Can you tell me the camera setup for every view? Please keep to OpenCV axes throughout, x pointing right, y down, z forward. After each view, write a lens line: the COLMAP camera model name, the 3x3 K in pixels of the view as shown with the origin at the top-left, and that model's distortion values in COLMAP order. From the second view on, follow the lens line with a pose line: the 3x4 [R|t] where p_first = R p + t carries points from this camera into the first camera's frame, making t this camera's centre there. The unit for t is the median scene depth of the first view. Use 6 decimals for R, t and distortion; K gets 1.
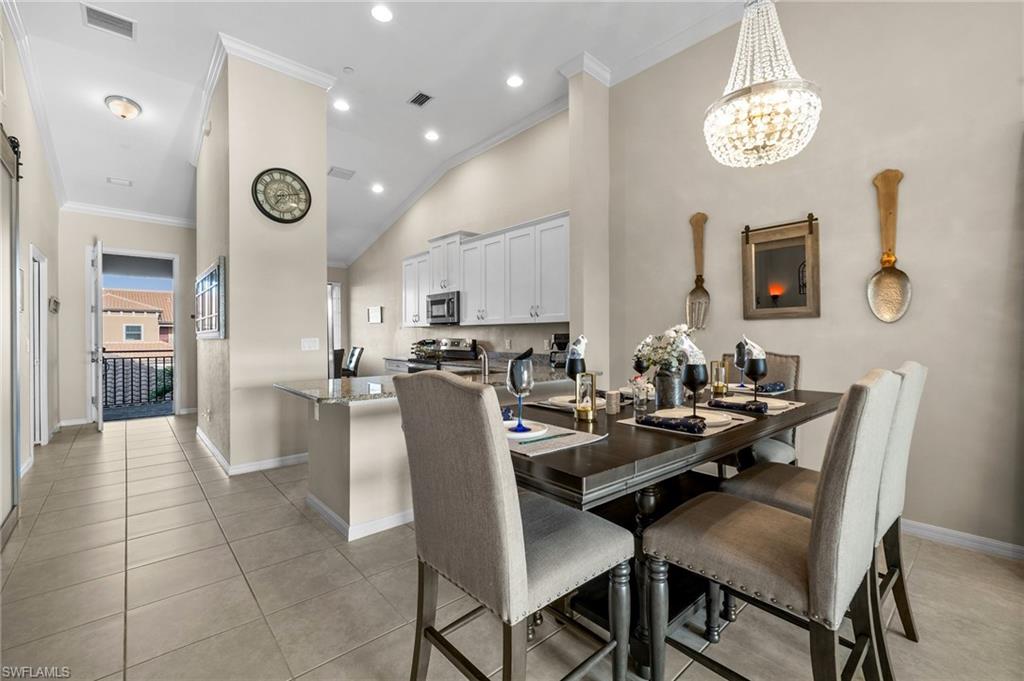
lens RADIAL K [[440.6, 0, 511.2], [0, 440.6, 336.3], [0, 0, 1]] dist [0.003187, 0.000586]
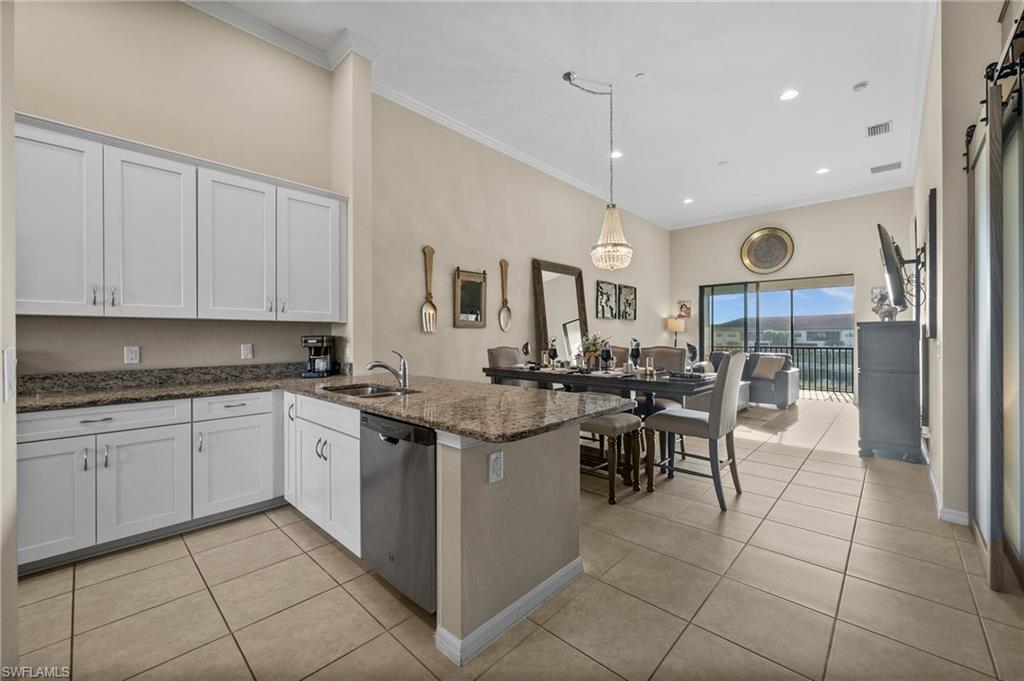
lens RADIAL K [[405.4, 0, 512.3], [0, 405.4, 337.8], [0, 0, 1]] dist [-0.002352, 0.000120]
pose [[-0.100705, 0.001641, 0.994915, -0.722784], [0.007385, 0.999972, -0.000902, 0.002080], [-0.994889, 0.007257, -0.100715, 0.764260]]
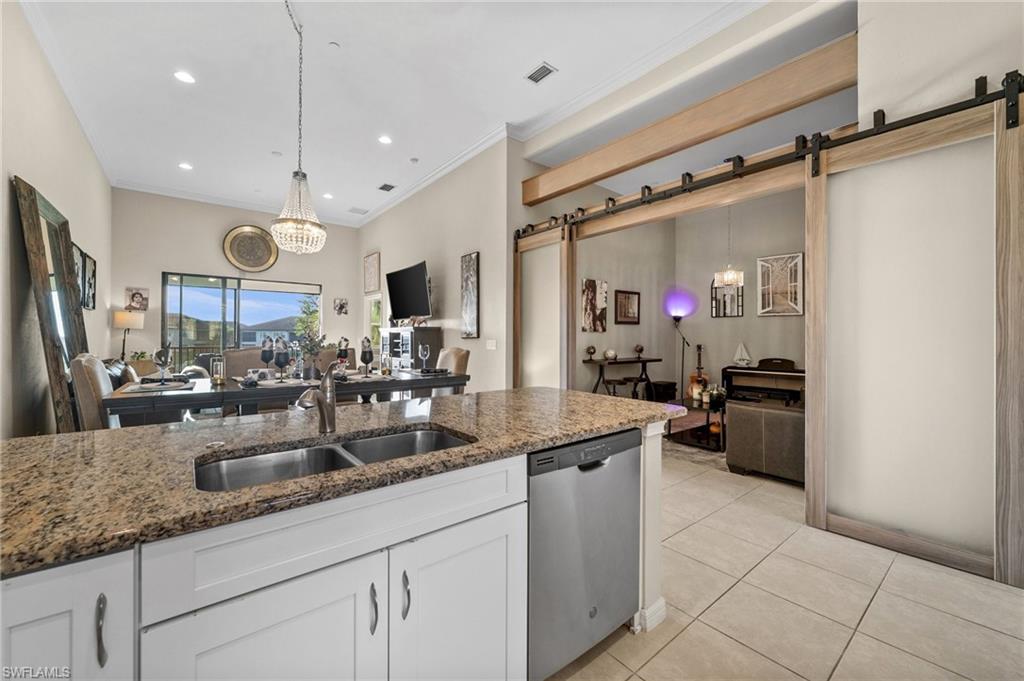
lens RADIAL K [[405.4, 0, 512.5], [0, 405.4, 335.8], [0, 0, 1]] dist [-0.002352, 0.000120]
pose [[-0.999278, -0.000908, 0.037973, -0.223072], [-0.000898, 1.000000, 0.000284, -0.000589], [-0.037973, 0.000250, -0.999279, 1.198209]]
